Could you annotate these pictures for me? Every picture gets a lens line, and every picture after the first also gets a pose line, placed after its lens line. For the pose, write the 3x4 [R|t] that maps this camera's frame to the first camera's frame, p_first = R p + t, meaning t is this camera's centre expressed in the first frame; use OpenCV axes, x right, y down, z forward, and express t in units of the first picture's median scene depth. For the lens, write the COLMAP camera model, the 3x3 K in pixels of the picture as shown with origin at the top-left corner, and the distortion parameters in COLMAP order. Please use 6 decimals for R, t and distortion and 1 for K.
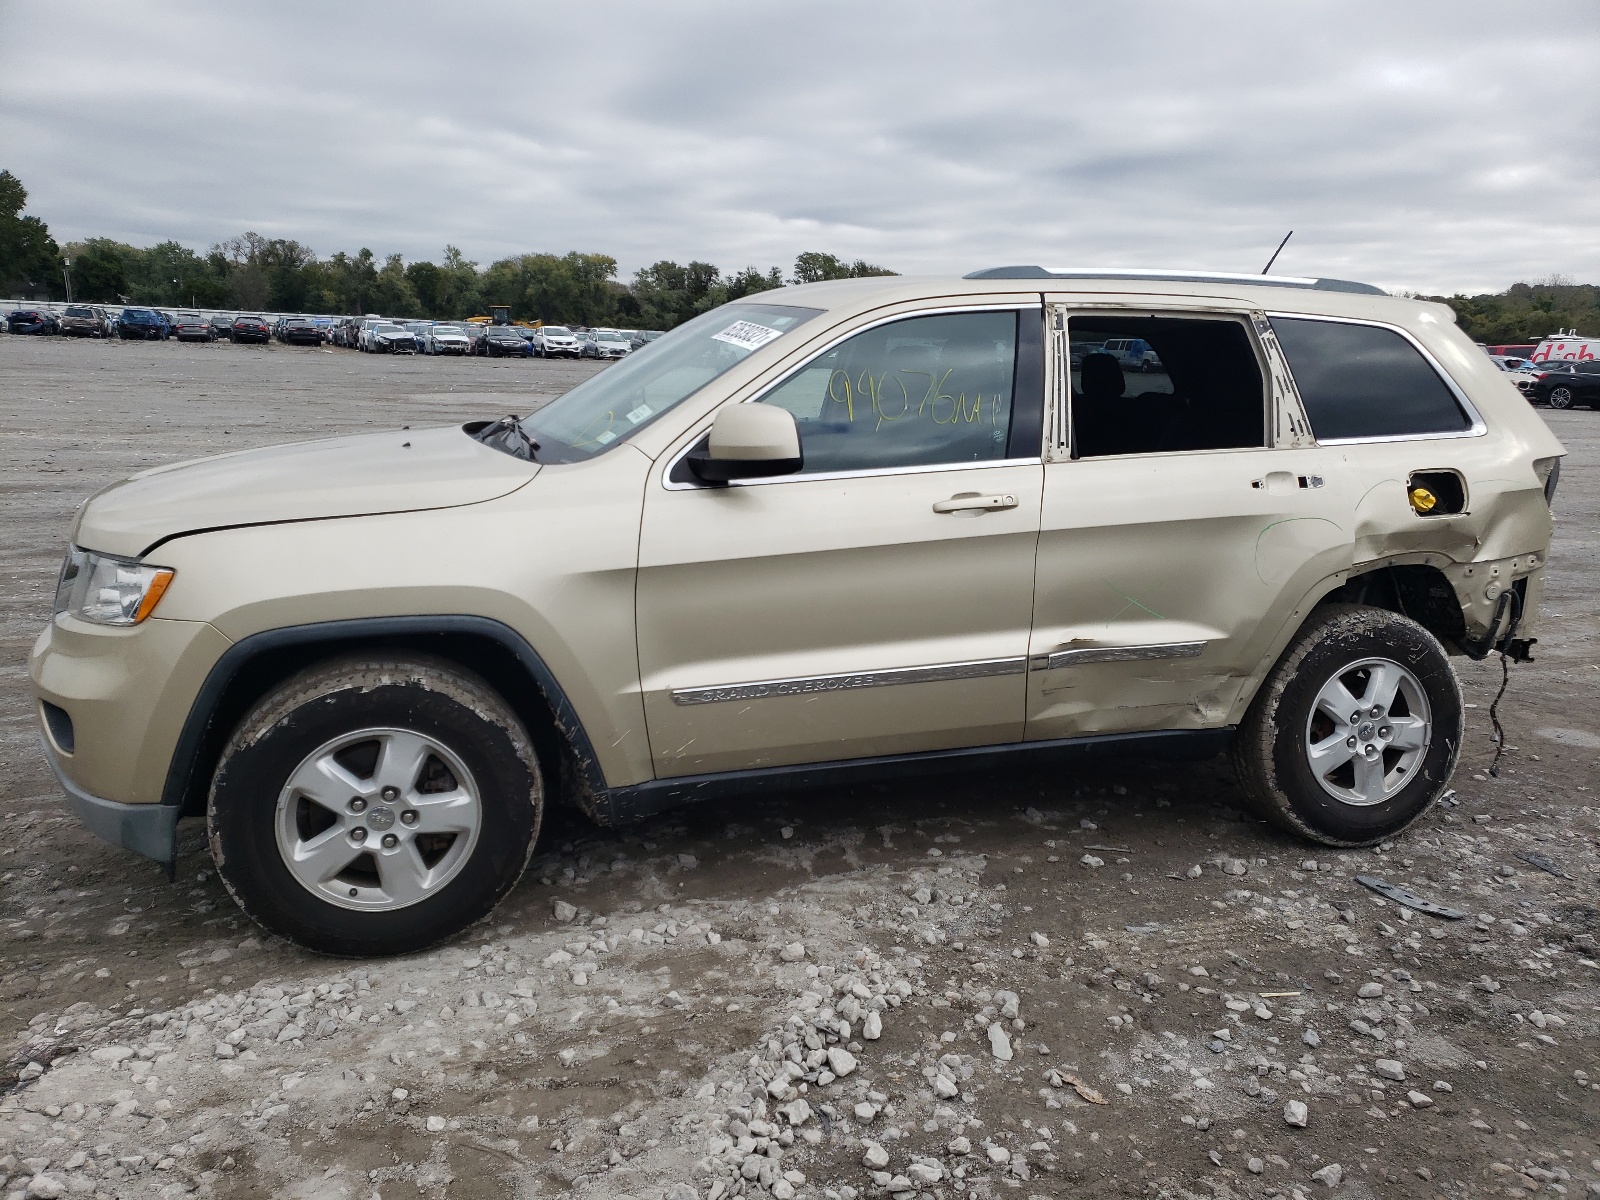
lens RADIAL K [[1358.2, 0, 800.0], [0, 1358.2, 600.0], [0, 0, 1]] dist [0.051684, -0.004704]
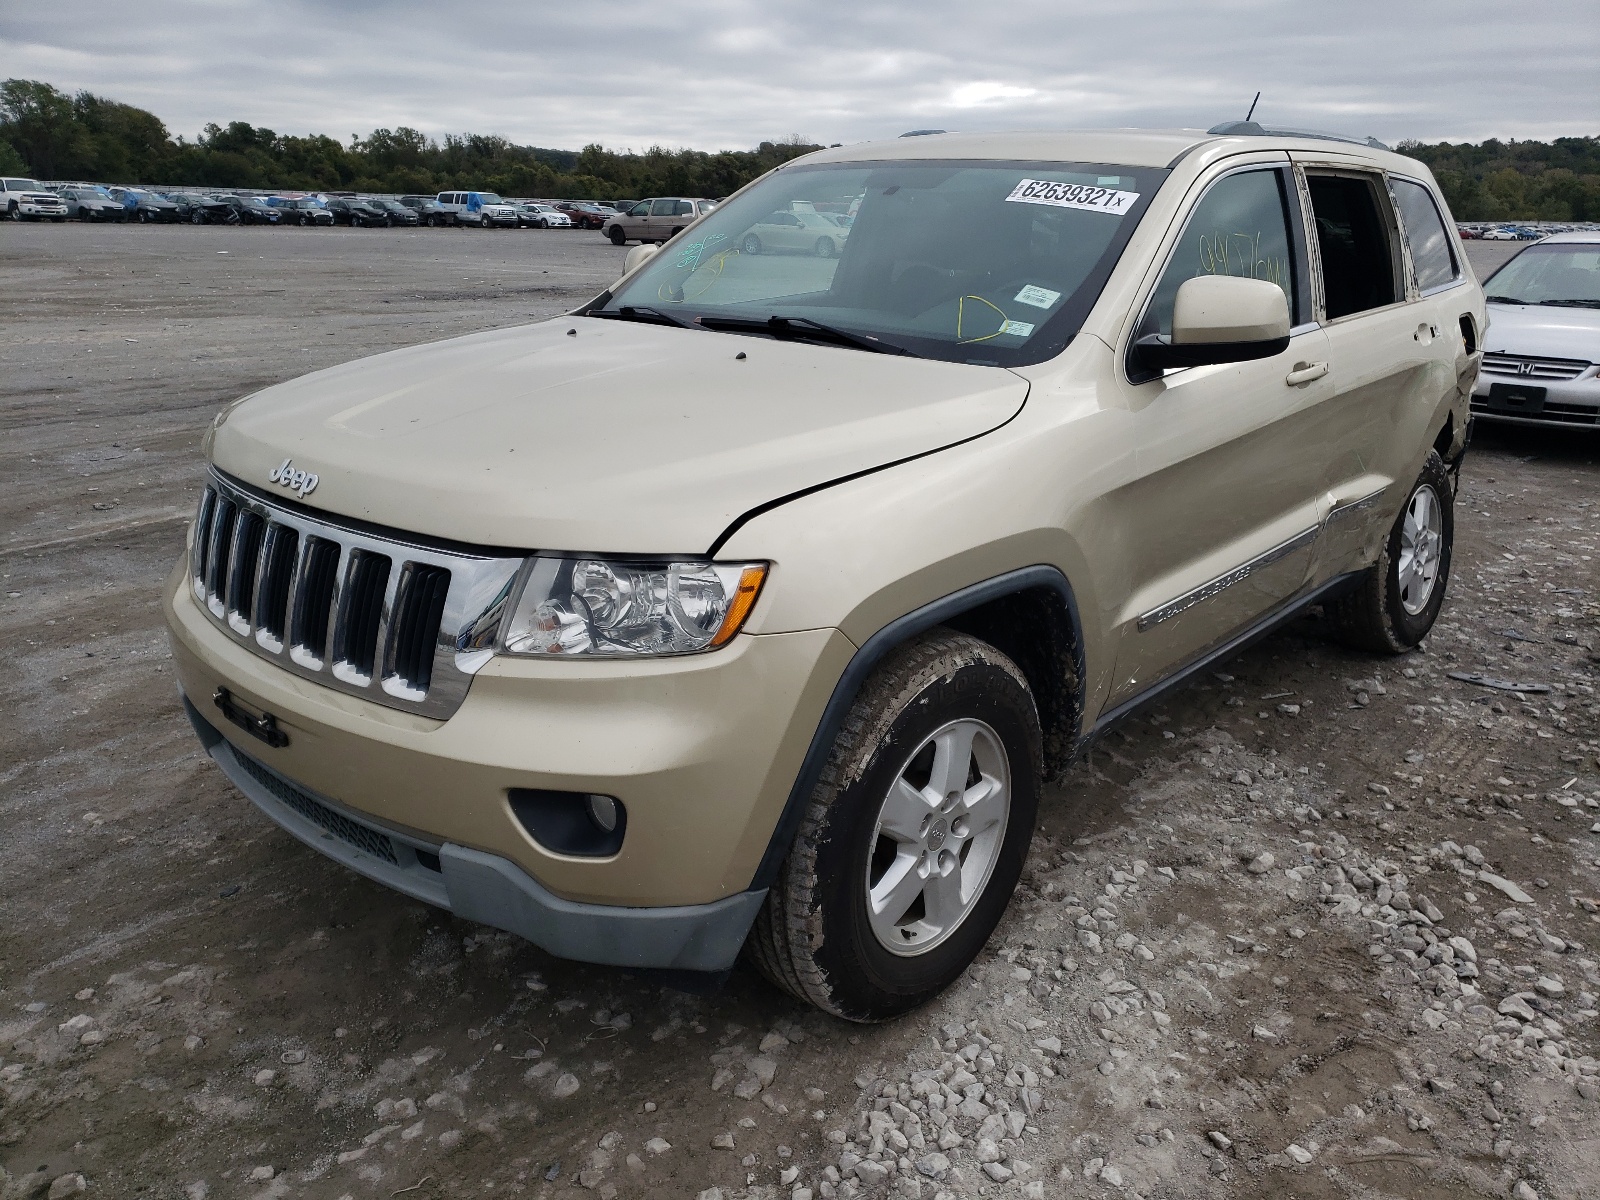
lens RADIAL K [[1358.2, 0, 800.0], [0, 1358.2, 600.0], [0, 0, 1]] dist [0.051684, -0.004704]
pose [[0.832141, -0.164872, 0.529488, -0.759723], [0.109915, 0.984876, 0.133930, -0.087268], [-0.543562, -0.053250, 0.837678, 0.387471]]
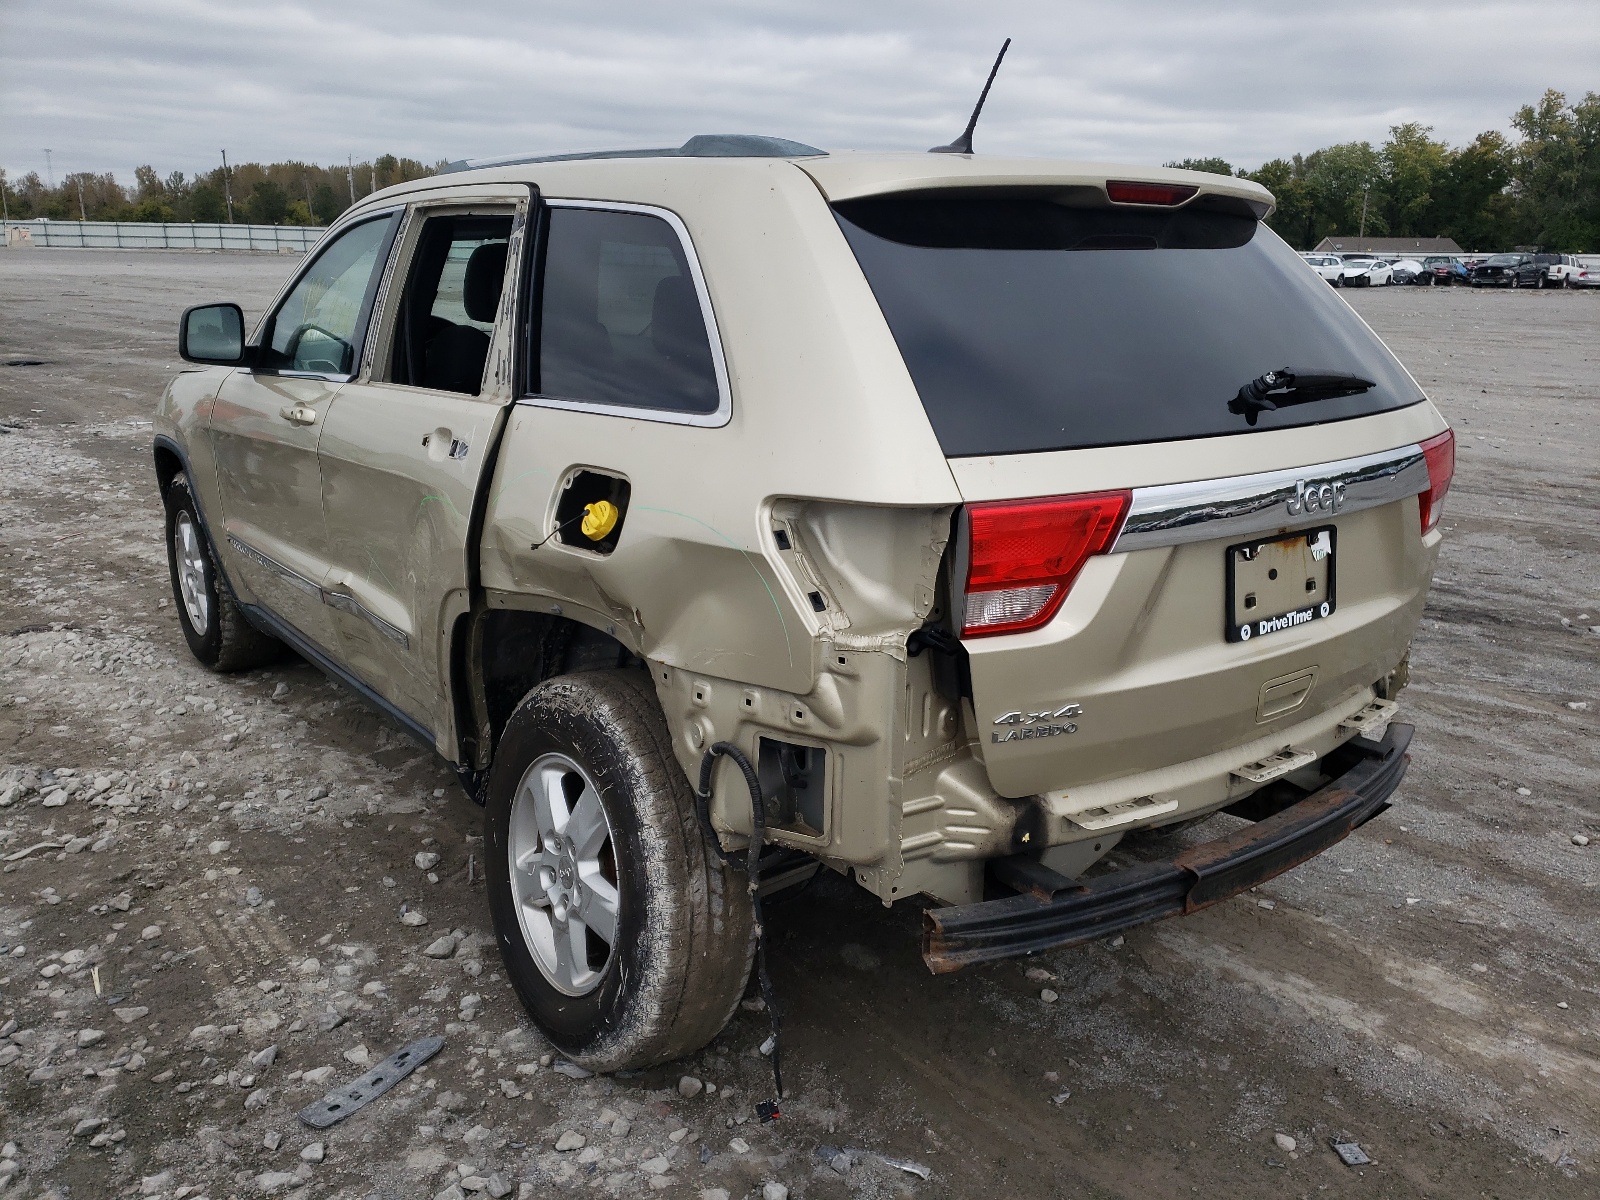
lens RADIAL K [[1358.2, 0, 800.0], [0, 1358.2, 600.0], [0, 0, 1]] dist [0.051684, -0.004704]
pose [[0.279854, 0.226655, -0.932904, 1.234427], [-0.200613, 0.964085, 0.174051, -0.190879], [0.938848, 0.138444, 0.315273, 1.099817]]
